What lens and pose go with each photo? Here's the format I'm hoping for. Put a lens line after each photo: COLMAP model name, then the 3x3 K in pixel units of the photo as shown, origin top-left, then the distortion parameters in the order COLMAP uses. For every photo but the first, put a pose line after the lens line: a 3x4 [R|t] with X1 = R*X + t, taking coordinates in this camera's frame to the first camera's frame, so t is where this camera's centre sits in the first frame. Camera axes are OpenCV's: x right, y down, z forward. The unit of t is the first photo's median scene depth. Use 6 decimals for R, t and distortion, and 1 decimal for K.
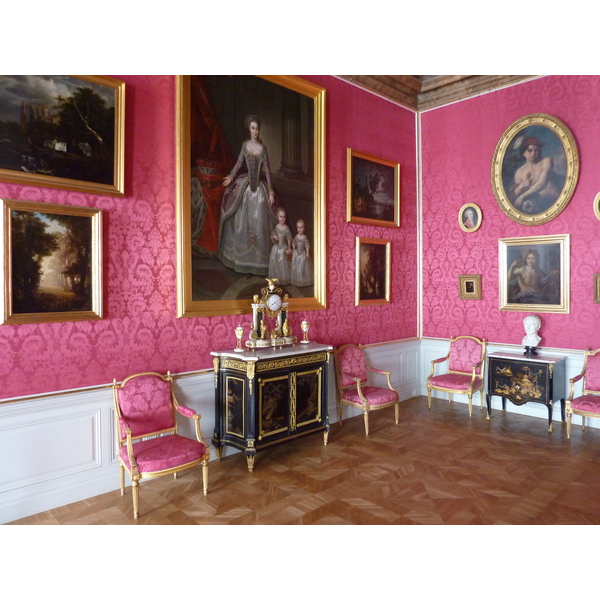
lens RADIAL K [[452.0, 0, 296.4], [0, 452.0, 300.3], [0, 0, 1]] dist [-0.033108, -0.018413]
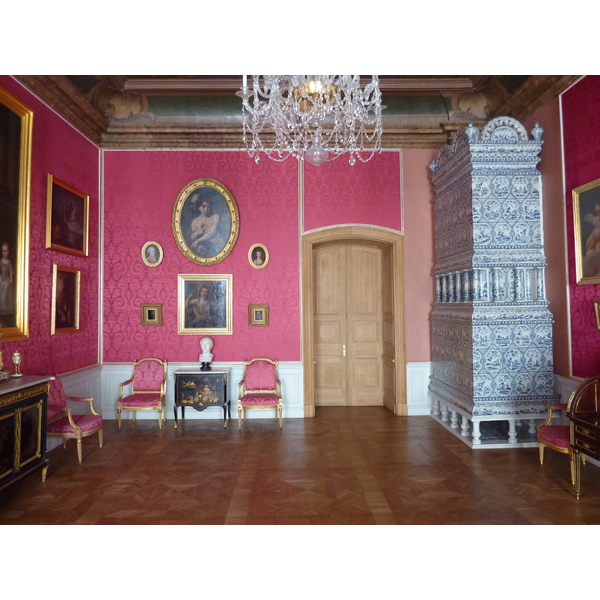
lens RADIAL K [[452.0, 0, 303.1], [0, 452.0, 303.0], [0, 0, 1]] dist [-0.033108, -0.018413]
pose [[0.660758, 0.013085, 0.750485, -0.244420], [0.026431, 0.998822, -0.040686, -0.003015], [-0.750133, 0.046719, 0.659634, -0.041198]]
